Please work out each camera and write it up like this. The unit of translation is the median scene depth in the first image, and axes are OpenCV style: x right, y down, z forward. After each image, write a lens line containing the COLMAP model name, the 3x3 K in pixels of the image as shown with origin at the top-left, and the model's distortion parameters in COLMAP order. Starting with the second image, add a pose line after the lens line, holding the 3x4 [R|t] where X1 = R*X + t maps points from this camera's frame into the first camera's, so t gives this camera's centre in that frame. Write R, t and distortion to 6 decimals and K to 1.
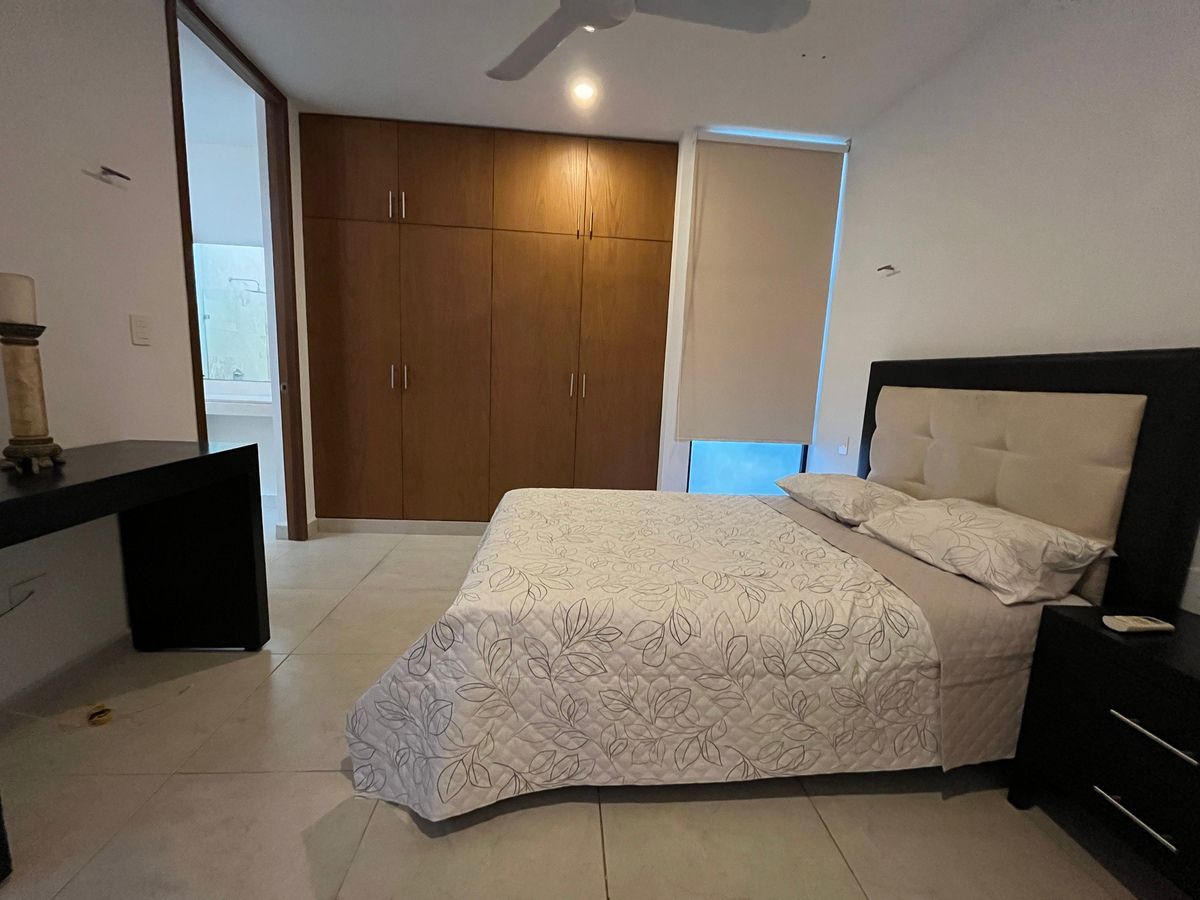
lens RADIAL K [[485.0, 0, 595.5], [0, 485.0, 451.5], [0, 0, 1]] dist [-0.007385, 0.002072]
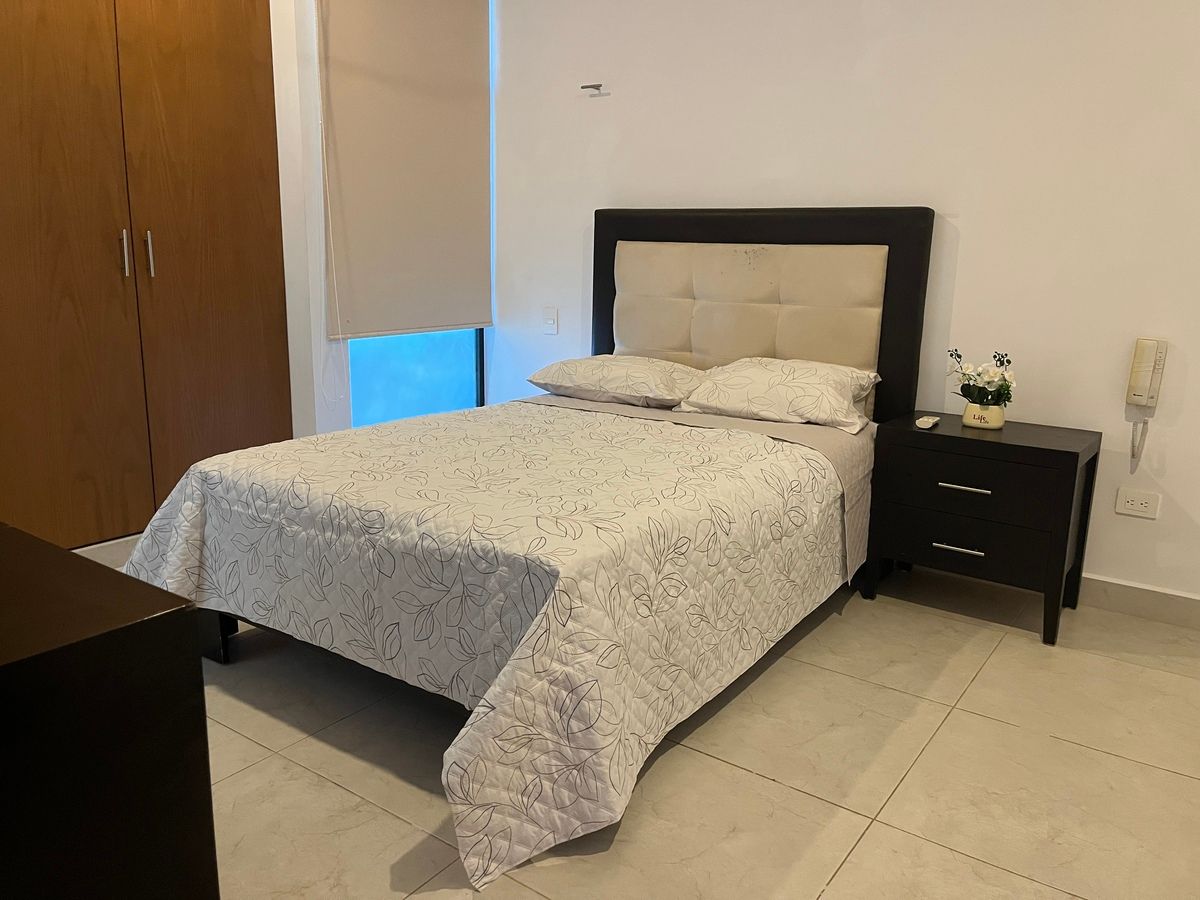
lens RADIAL K [[909.2, 0, 602.3], [0, 909.2, 448.8], [0, 0, 1]] dist [0.058614, -0.074618]
pose [[0.638241, -0.200150, 0.743363, -1.237880], [0.126074, 0.979749, 0.155552, -0.067809], [-0.759444, -0.005561, 0.650549, 0.038383]]
